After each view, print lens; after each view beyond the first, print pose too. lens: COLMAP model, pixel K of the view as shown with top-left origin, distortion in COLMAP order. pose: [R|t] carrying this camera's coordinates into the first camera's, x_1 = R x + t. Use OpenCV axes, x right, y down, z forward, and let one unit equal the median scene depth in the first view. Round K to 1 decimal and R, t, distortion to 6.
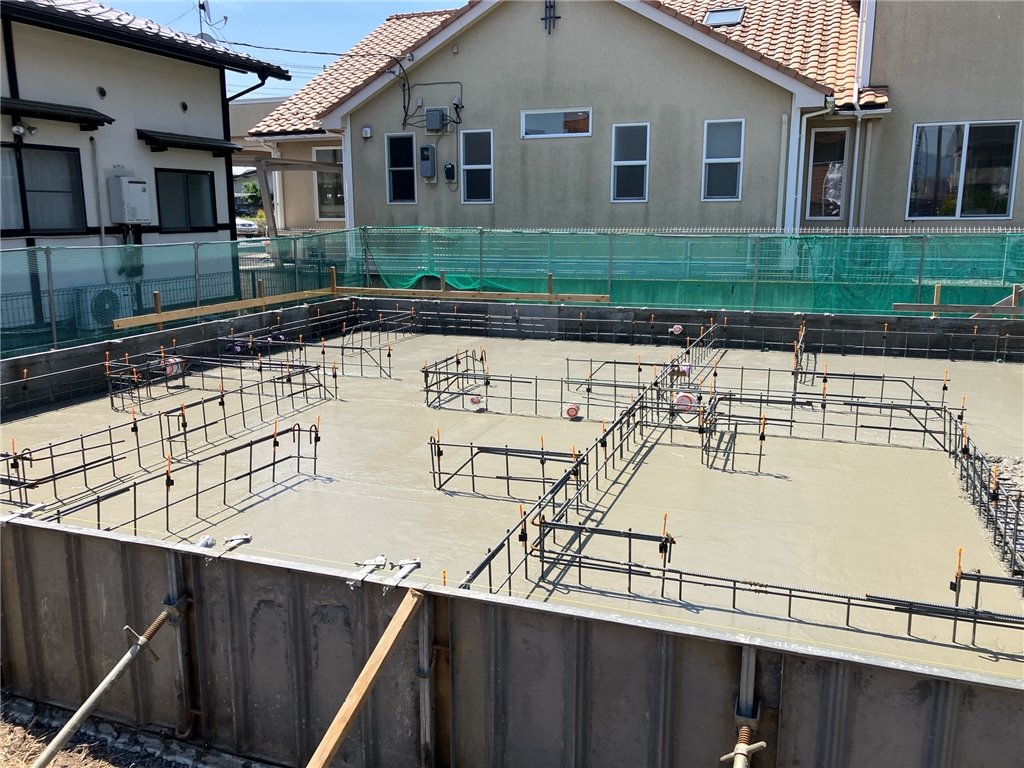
lens RADIAL K [[840.3, 0, 512.0], [0, 840.3, 384.0], [0, 0, 1]] dist [0.022800, 0.002105]
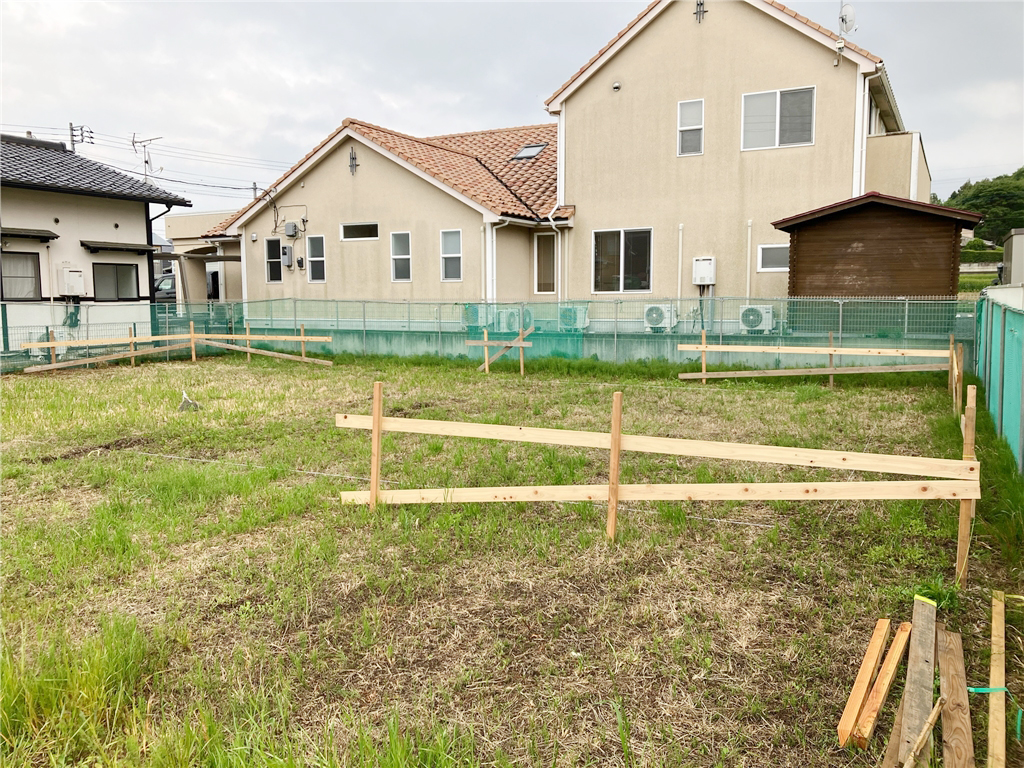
lens RADIAL K [[833.3, 0, 512.0], [0, 833.3, 384.0], [0, 0, 1]] dist [0.035025, -0.000934]
pose [[0.992009, 0.009596, -0.125803, 0.545191], [-0.021039, 0.995724, -0.089955, 0.102291], [0.124402, 0.091883, 0.987969, -0.459651]]
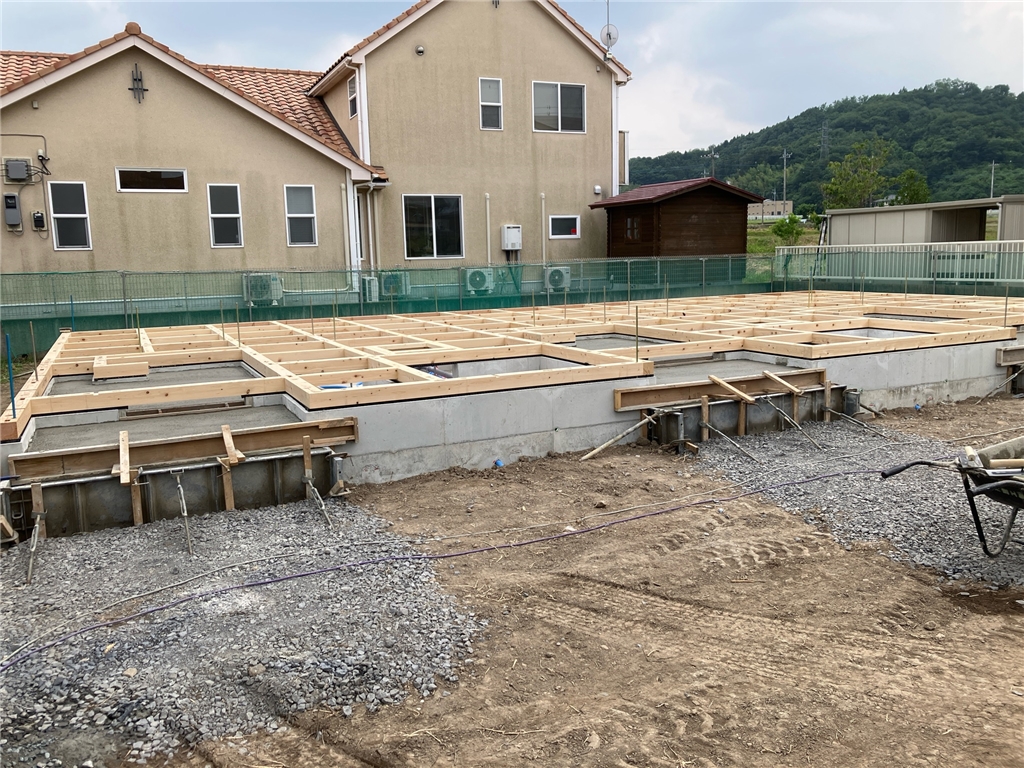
lens RADIAL K [[840.3, 0, 512.0], [0, 840.3, 384.0], [0, 0, 1]] dist [0.022800, 0.002105]
pose [[0.706041, -0.121047, 0.697749, -0.456116], [0.165247, 0.986245, 0.003885, 0.041285], [-0.688622, 0.112558, 0.716332, -0.130918]]
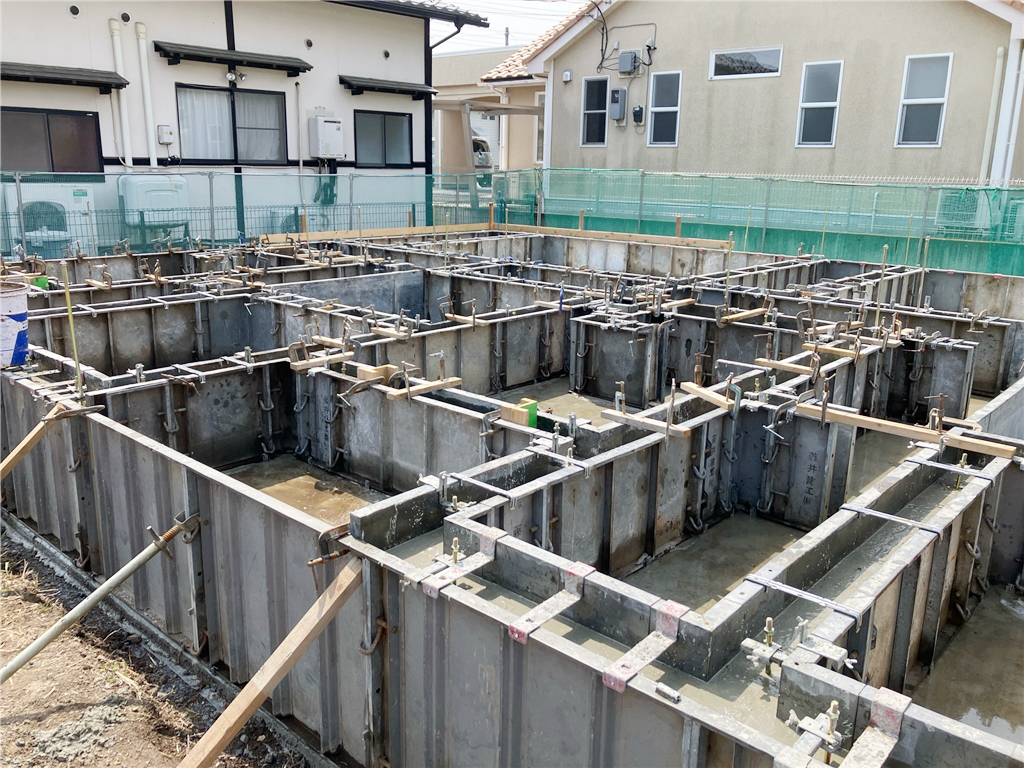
lens RADIAL K [[840.4, 0, 512.5], [0, 840.4, 361.0], [0, 0, 1]] dist [0.010456, 0.002860]
pose [[0.930058, 0.105517, -0.351935, 0.187002], [-0.094800, 0.994358, 0.047598, 0.005645], [0.354972, -0.010906, 0.934813, 0.012940]]
